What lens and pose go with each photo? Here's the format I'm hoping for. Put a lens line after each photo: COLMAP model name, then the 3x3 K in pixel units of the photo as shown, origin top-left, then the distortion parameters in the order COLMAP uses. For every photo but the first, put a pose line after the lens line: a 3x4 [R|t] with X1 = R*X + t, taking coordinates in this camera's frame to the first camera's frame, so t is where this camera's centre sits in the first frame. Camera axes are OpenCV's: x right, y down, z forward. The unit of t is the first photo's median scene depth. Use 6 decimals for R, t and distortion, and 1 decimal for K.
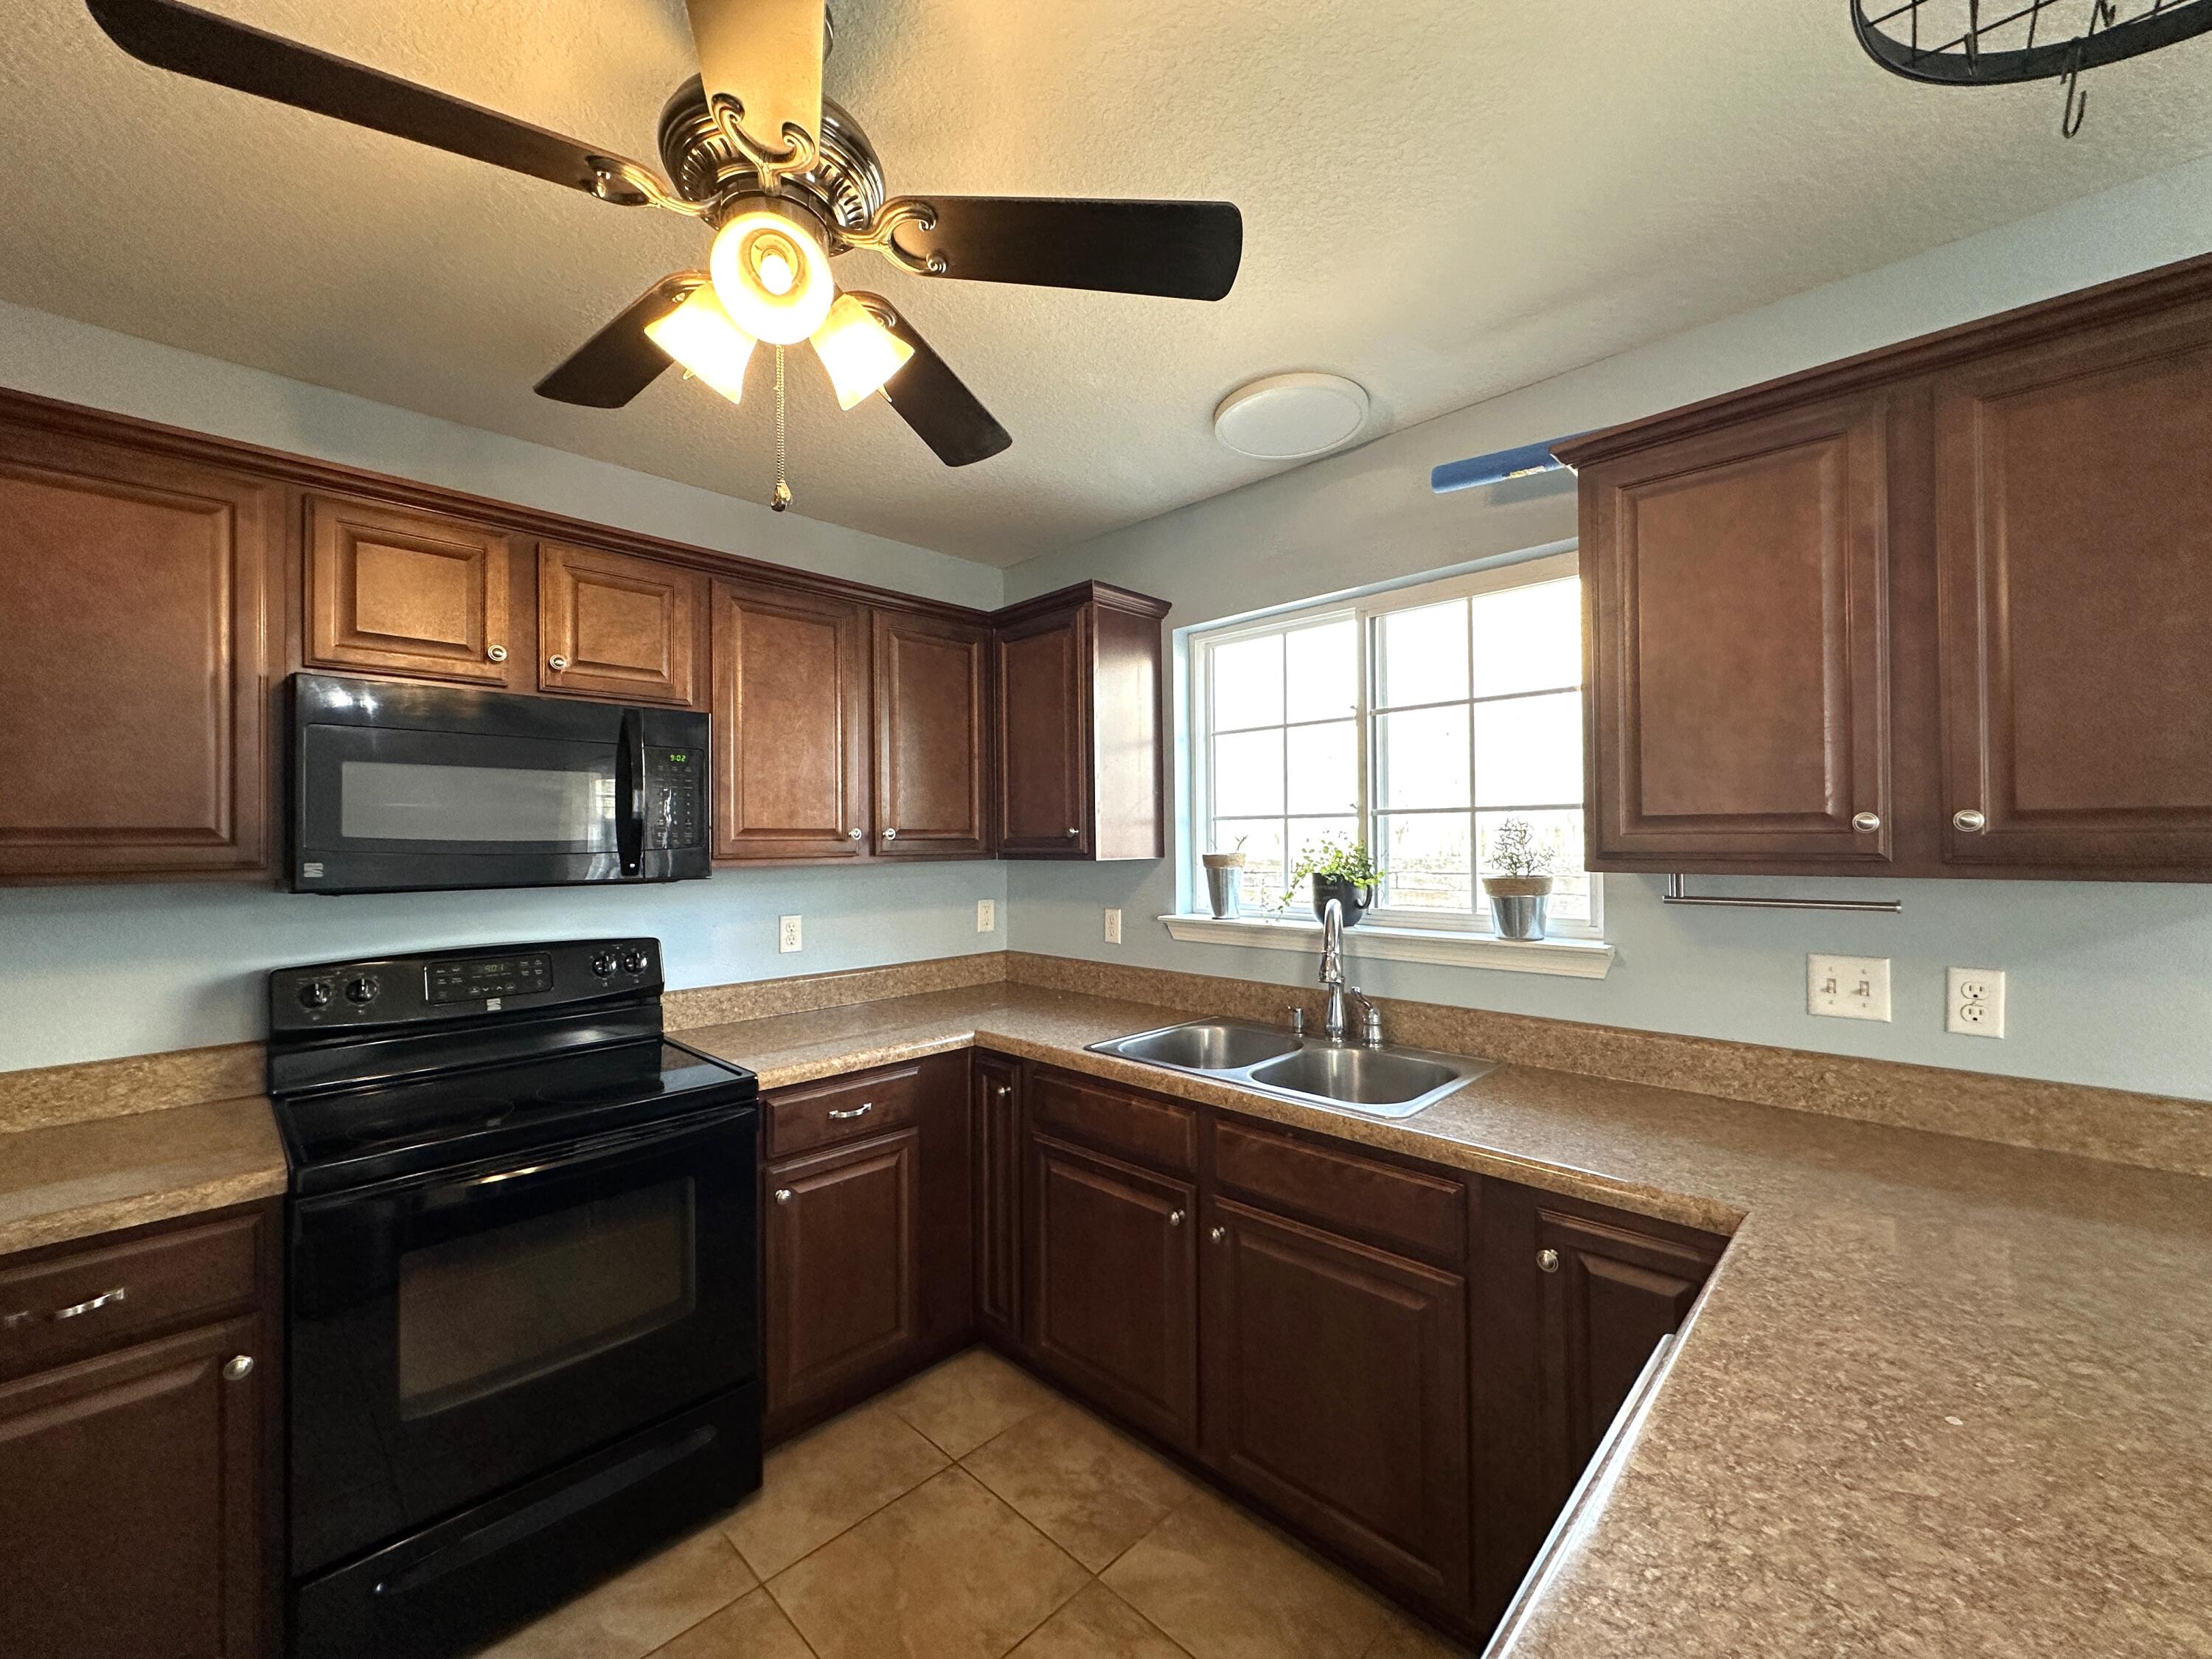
lens RADIAL K [[888.1, 0, 1107.8], [0, 888.1, 829.0], [0, 0, 1]] dist [-0.002435, -0.000062]
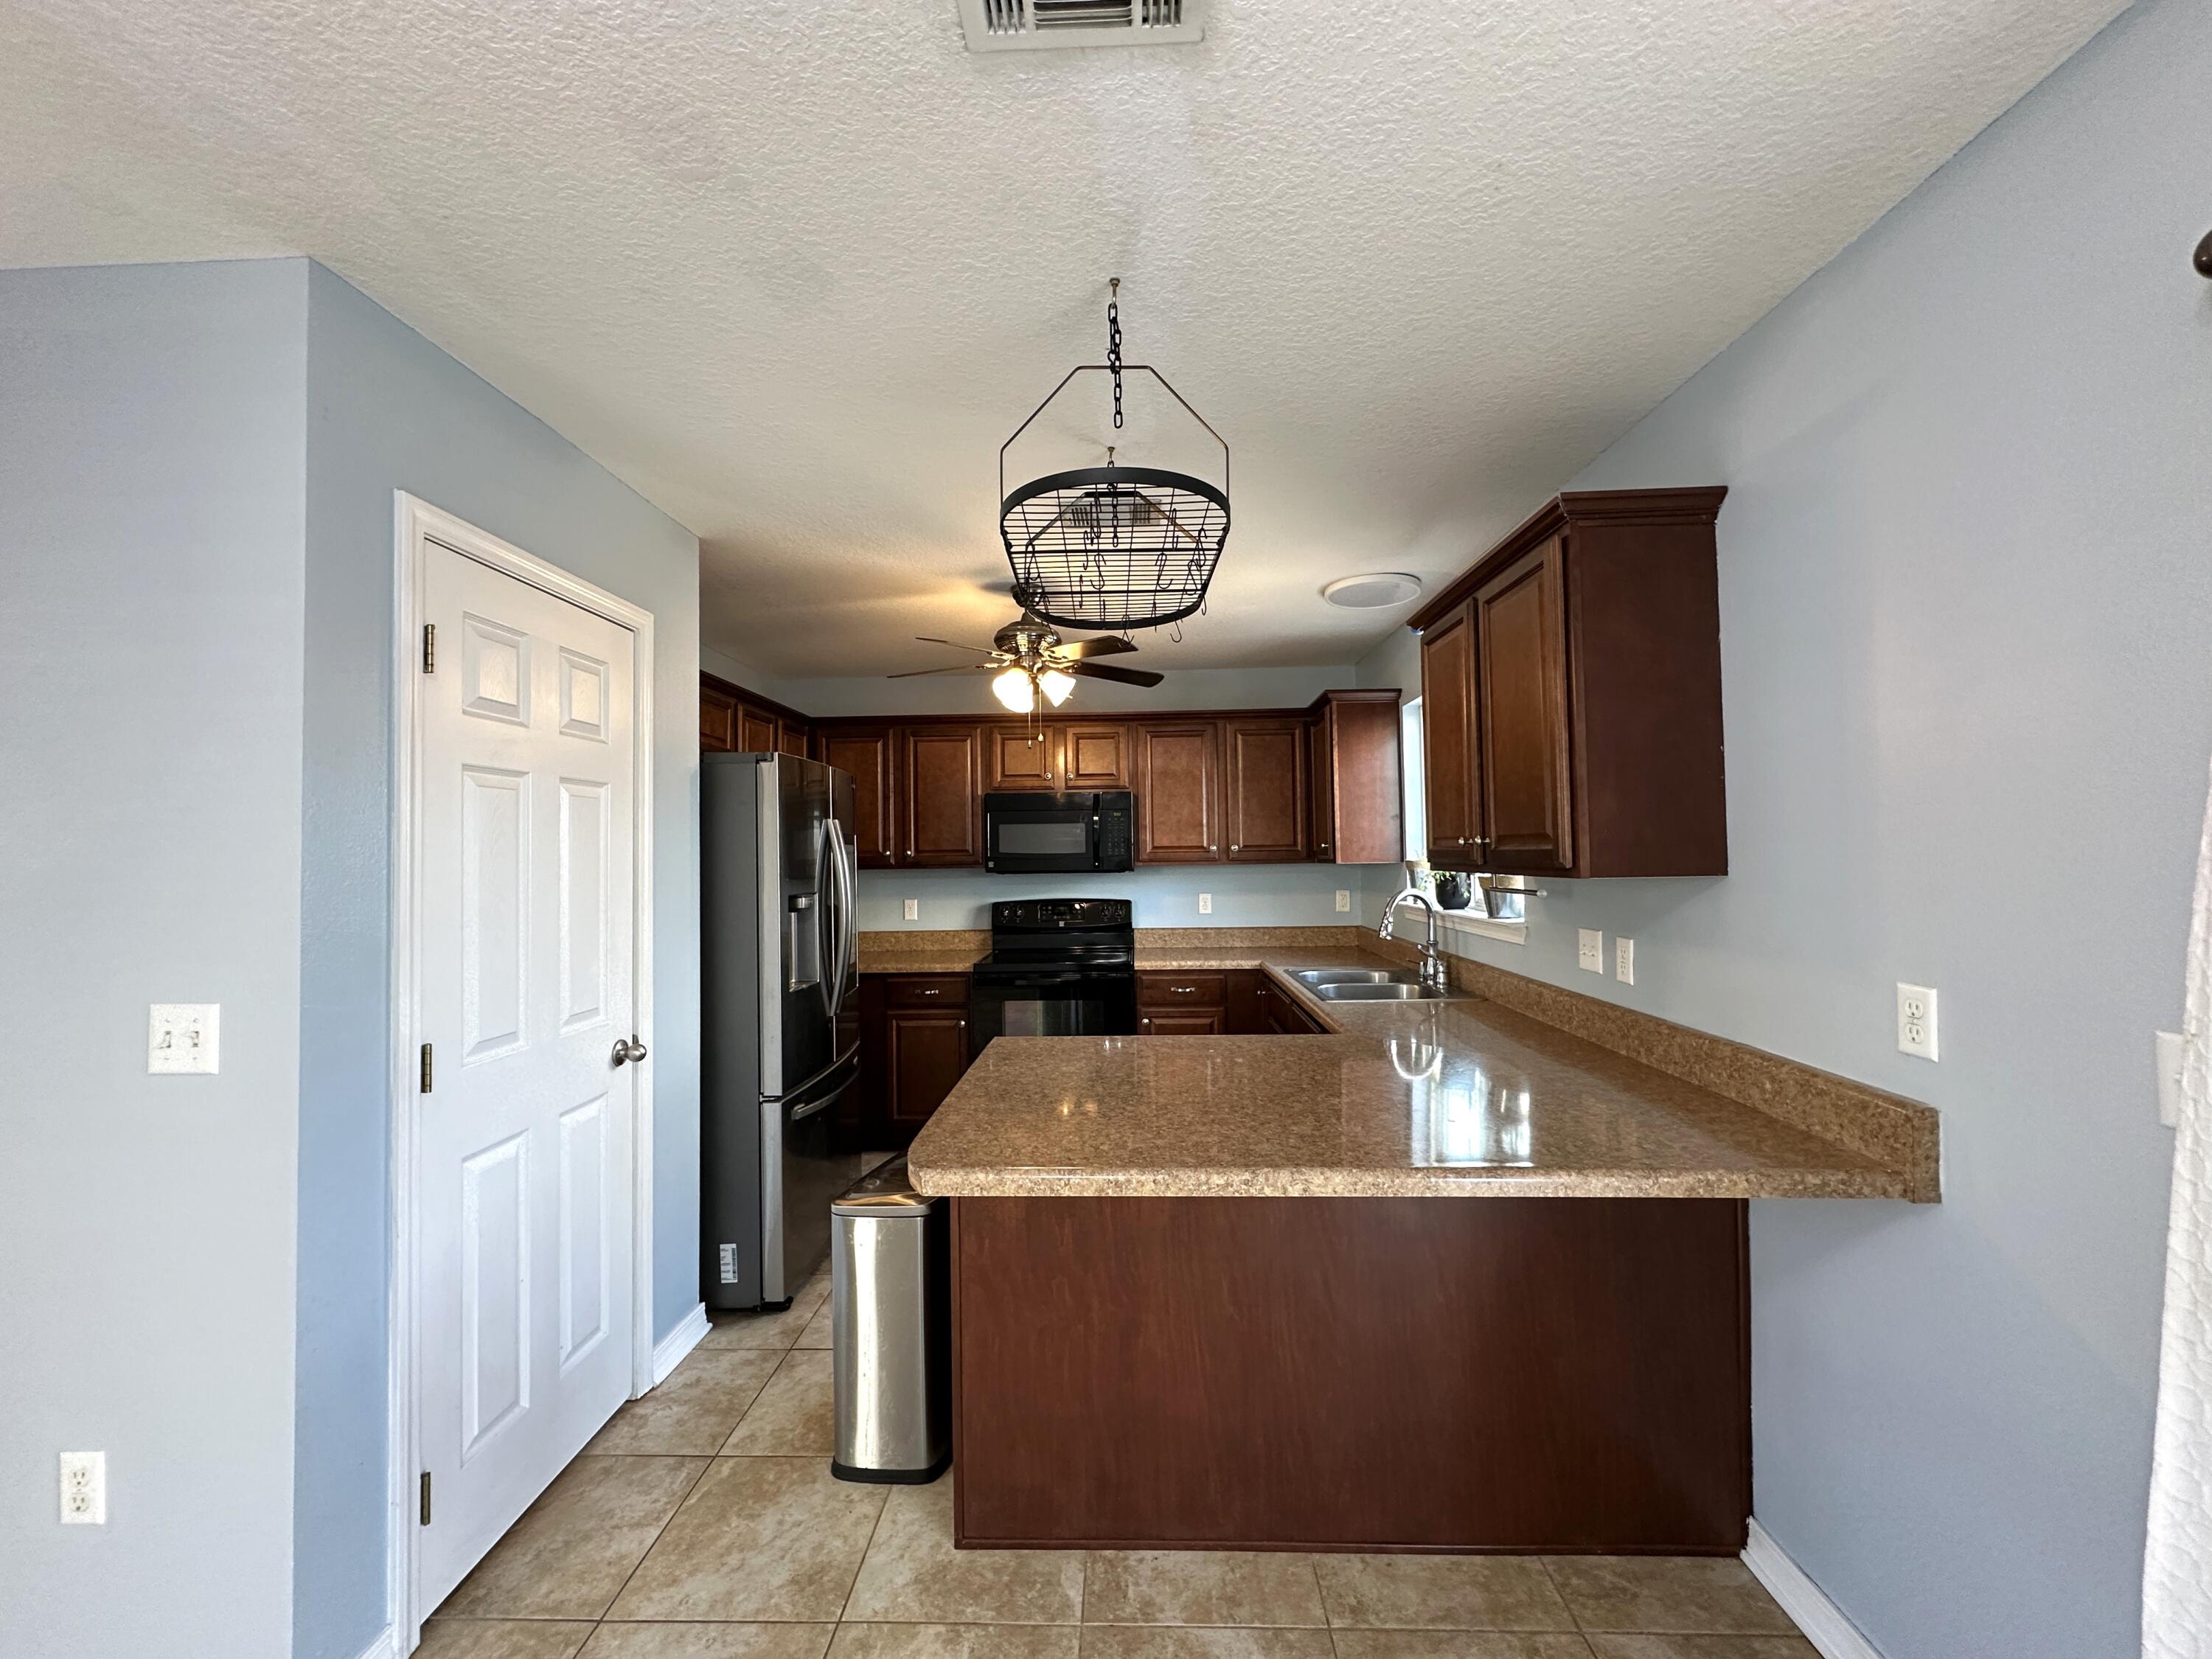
lens RADIAL K [[888.1, 0, 1105.3], [0, 888.1, 831.2], [0, 0, 1]] dist [-0.002435, -0.000062]
pose [[0.671374, -0.020778, -0.740828, 1.073223], [0.016543, 0.999778, -0.013048, -0.011178], [0.740934, -0.003495, 0.671568, -0.456687]]
